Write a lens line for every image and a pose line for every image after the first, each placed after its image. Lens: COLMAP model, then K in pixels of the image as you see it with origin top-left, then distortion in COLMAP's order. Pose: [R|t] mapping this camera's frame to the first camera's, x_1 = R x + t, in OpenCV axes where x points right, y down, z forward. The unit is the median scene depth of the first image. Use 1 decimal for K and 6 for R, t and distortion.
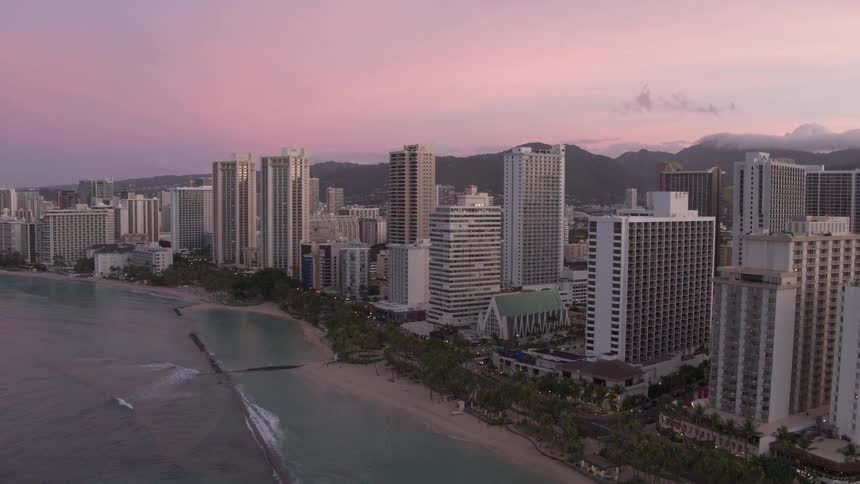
lens RADIAL K [[741.6, 0, 437.1], [0, 741.6, 245.7], [0, 0, 1]] dist [-0.217590, 0.102958]
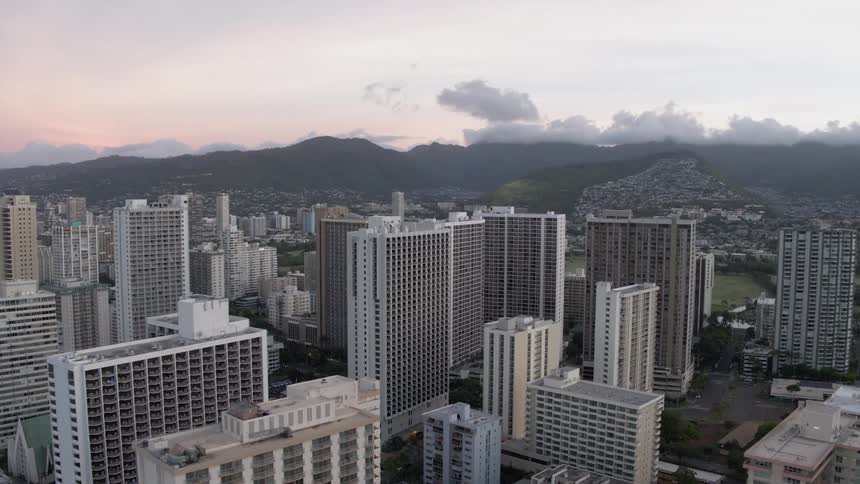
lens RADIAL K [[741.6, 0, 426.1], [0, 741.6, 245.1], [0, 0, 1]] dist [-0.217590, 0.102958]
pose [[0.968216, -0.021331, 0.249205, 0.289657], [0.018232, 0.999725, 0.014739, -0.110888], [-0.249451, -0.009727, 0.968339, 0.172328]]
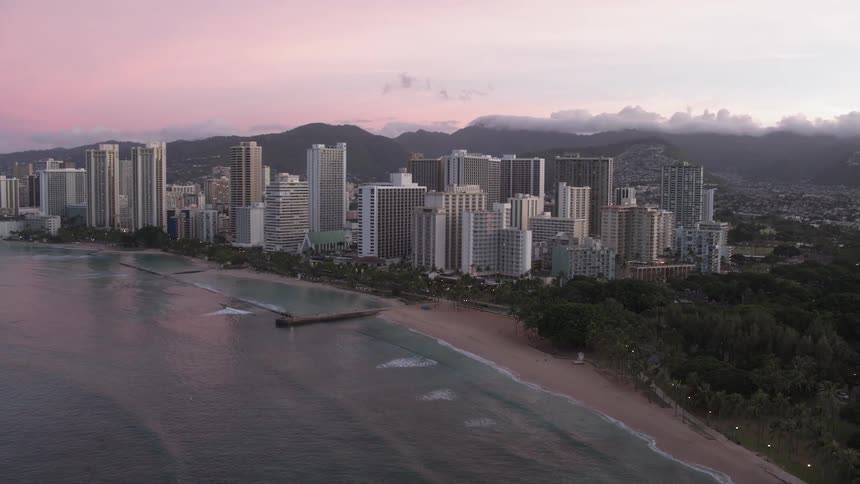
lens RADIAL K [[741.6, 0, 435.9], [0, 741.6, 243.7], [0, 0, 1]] dist [-0.217590, 0.102958]
pose [[0.957692, -0.021690, 0.286976, -0.122417], [0.014011, 0.999487, 0.028784, 0.044453], [-0.287453, -0.023545, 0.957505, -0.706838]]
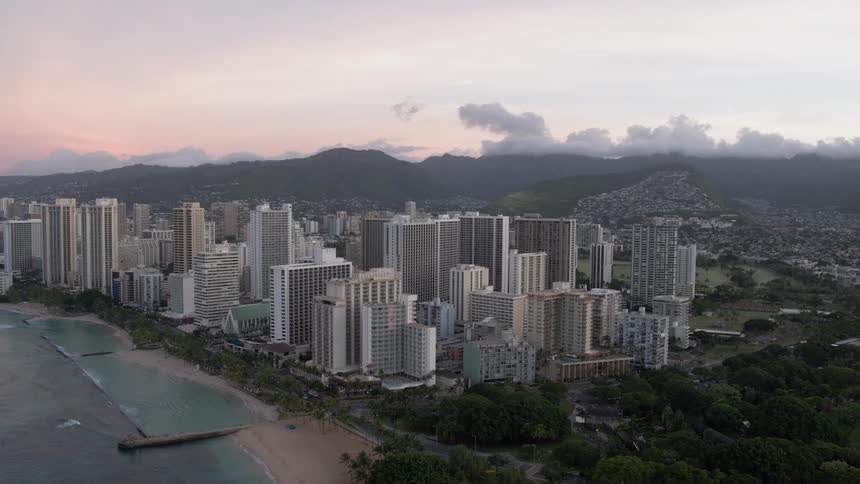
lens RADIAL K [[741.6, 0, 435.4], [0, 741.6, 243.8], [0, 0, 1]] dist [-0.217590, 0.102958]
pose [[0.969650, -0.011074, 0.244248, 0.115548], [0.011341, 0.999936, 0.000313, -0.066566], [-0.244236, 0.002467, 0.969713, -0.651142]]
